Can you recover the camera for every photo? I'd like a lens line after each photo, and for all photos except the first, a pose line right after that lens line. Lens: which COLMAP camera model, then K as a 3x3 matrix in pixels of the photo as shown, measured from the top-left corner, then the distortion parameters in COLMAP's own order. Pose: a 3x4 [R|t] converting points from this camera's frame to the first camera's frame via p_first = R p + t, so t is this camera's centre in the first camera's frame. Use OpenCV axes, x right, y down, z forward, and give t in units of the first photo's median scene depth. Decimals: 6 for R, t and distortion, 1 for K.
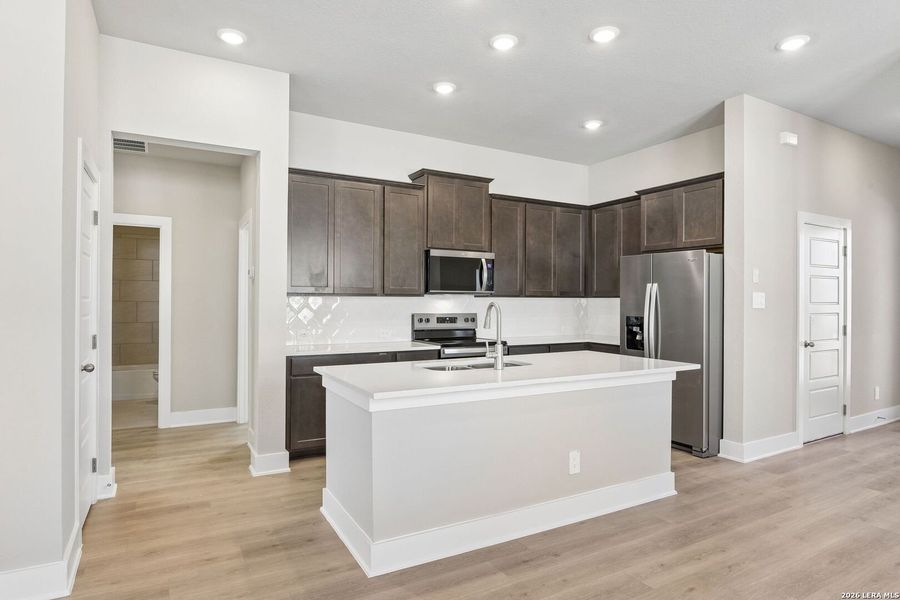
lens RADIAL K [[498.9, 0, 448.6], [0, 498.9, 304.8], [0, 0, 1]] dist [-0.015875, 0.003637]
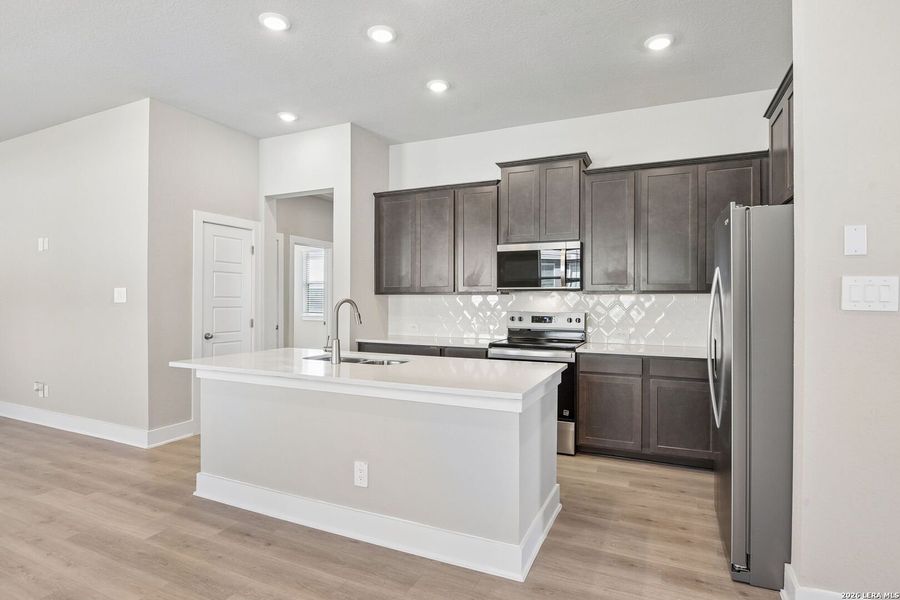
lens RADIAL K [[474.6, 0, 447.2], [0, 474.6, 296.2], [0, 0, 1]] dist [-0.017220, -0.004511]
pose [[0.594592, -0.008026, -0.803987, 0.680499], [-0.005128, 0.999892, -0.013774, 0.001581], [0.804011, 0.012313, 0.594487, 0.396187]]
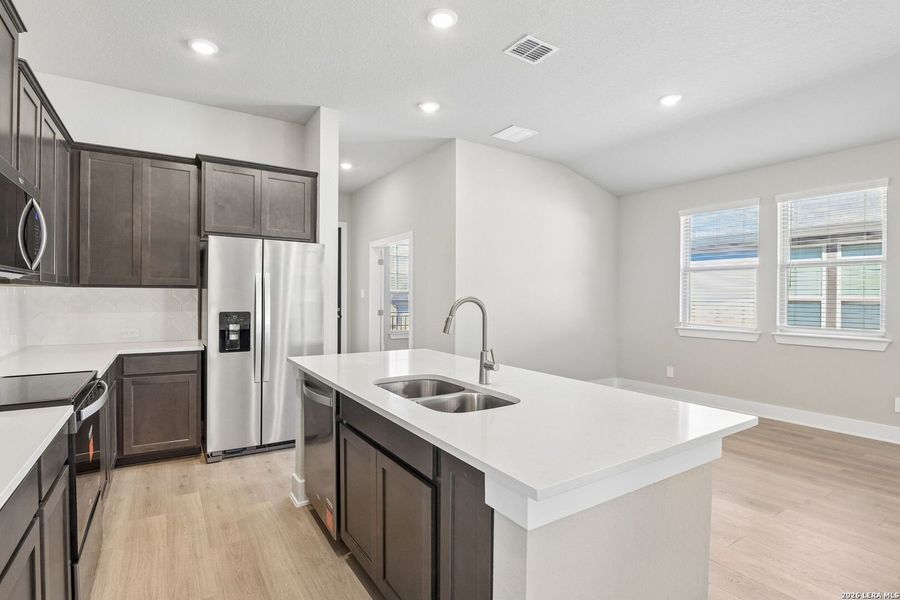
lens RADIAL K [[456.2, 0, 442.2], [0, 456.2, 300.2], [0, 0, 1]] dist [0.005134, 0.000197]
pose [[-0.053528, -0.008057, 0.998534, -0.412684], [0.007287, 0.999938, 0.008459, 0.000544], [-0.998540, 0.007729, -0.053466, 0.727857]]
